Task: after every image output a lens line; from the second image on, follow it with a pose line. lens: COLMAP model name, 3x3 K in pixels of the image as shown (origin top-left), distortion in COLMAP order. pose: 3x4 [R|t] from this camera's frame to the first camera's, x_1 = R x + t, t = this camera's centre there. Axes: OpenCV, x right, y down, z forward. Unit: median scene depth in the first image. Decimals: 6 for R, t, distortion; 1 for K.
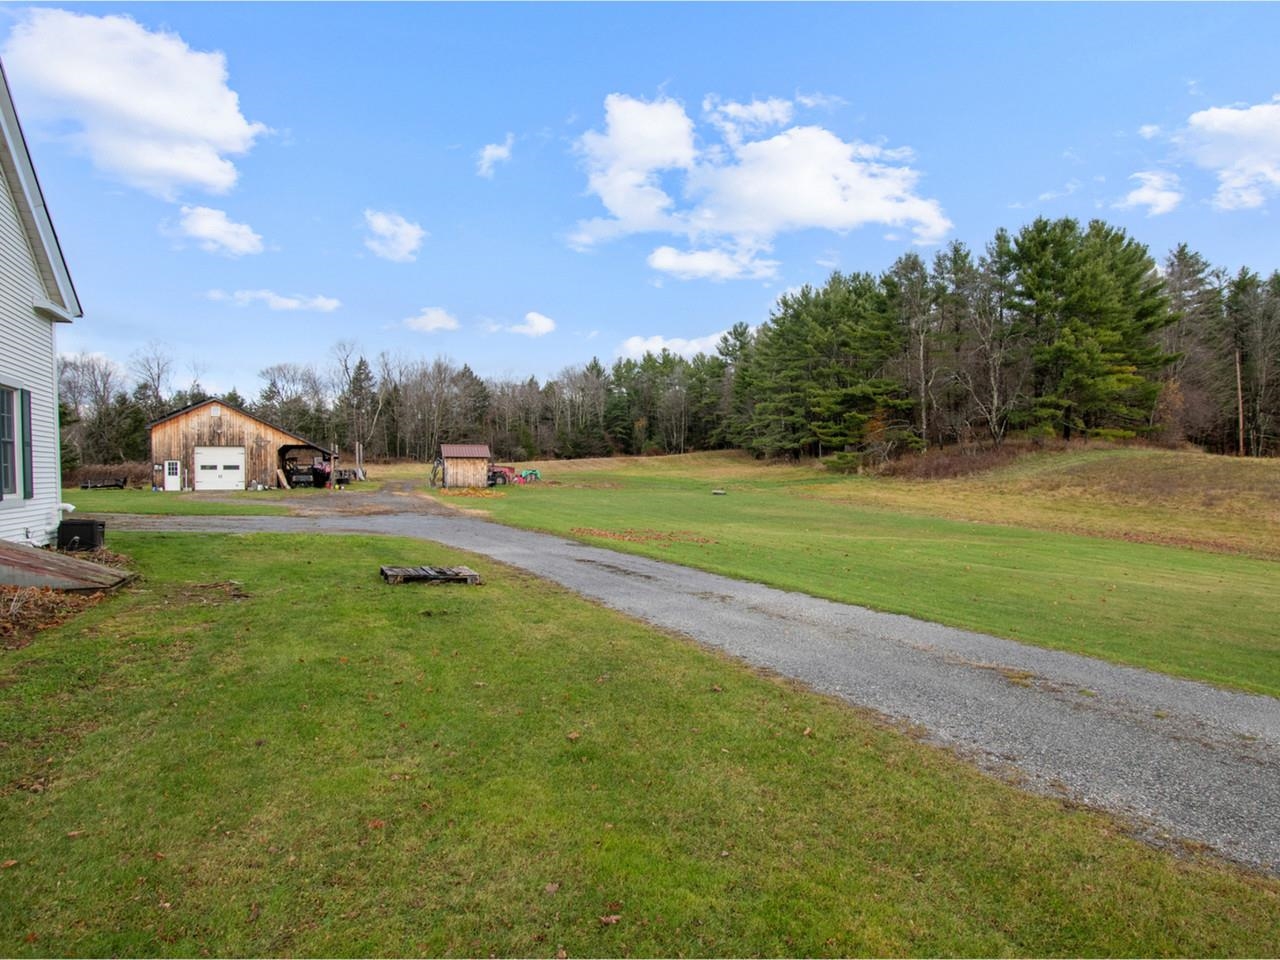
lens RADIAL K [[1239.5, 0, 670.3], [0, 1239.5, 483.9], [0, 0, 1]] dist [0.109634, -0.160289]
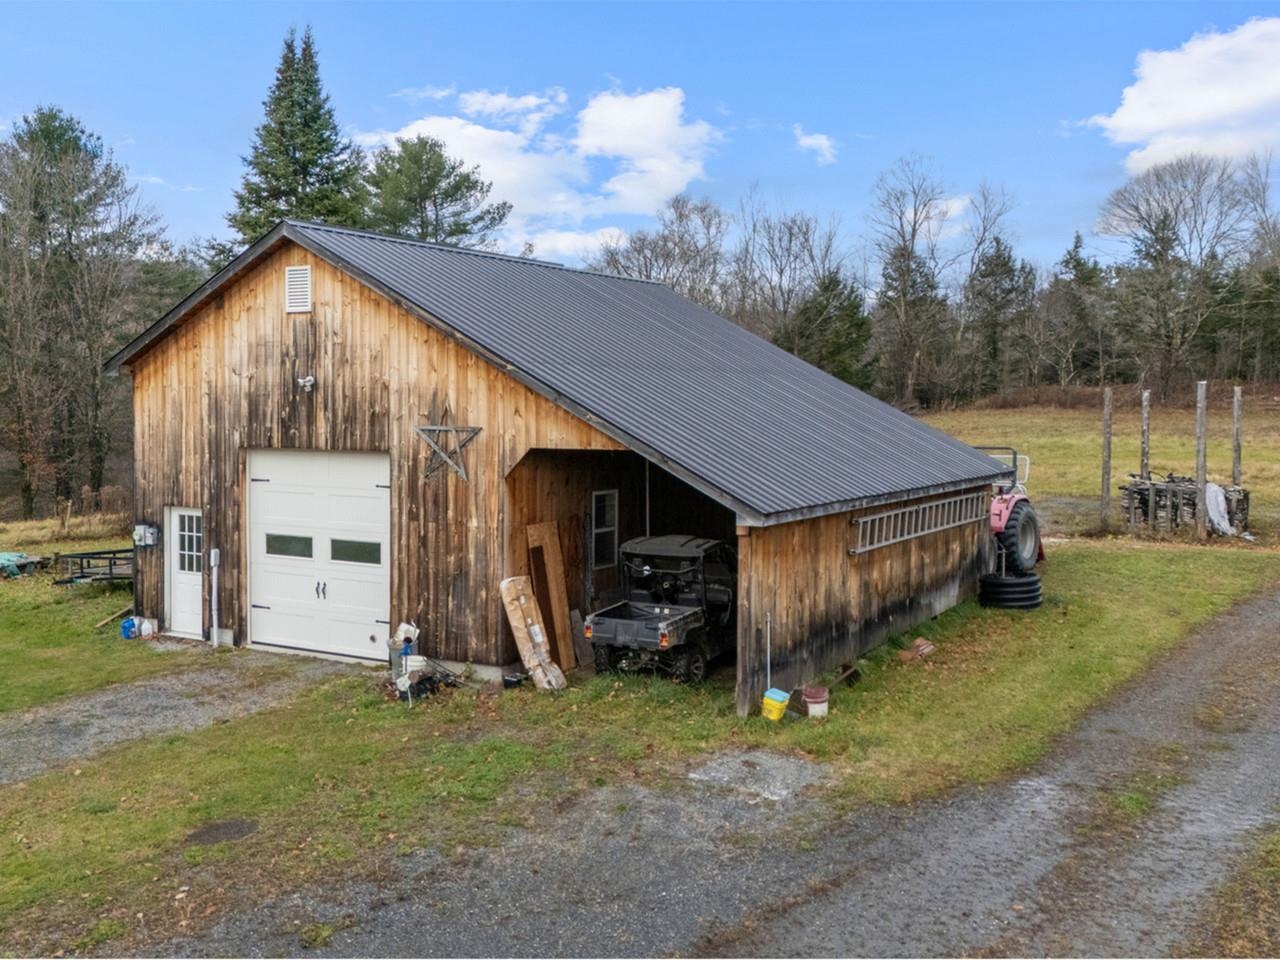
lens RADIAL K [[1239.5, 0, 670.3], [0, 1239.5, 483.9], [0, 0, 1]] dist [0.109634, -0.160289]
pose [[0.687093, 0.048149, -0.724972, -0.161709], [-0.004451, 0.998062, 0.062068, -0.037954], [0.726556, -0.039420, 0.685976, 0.896506]]
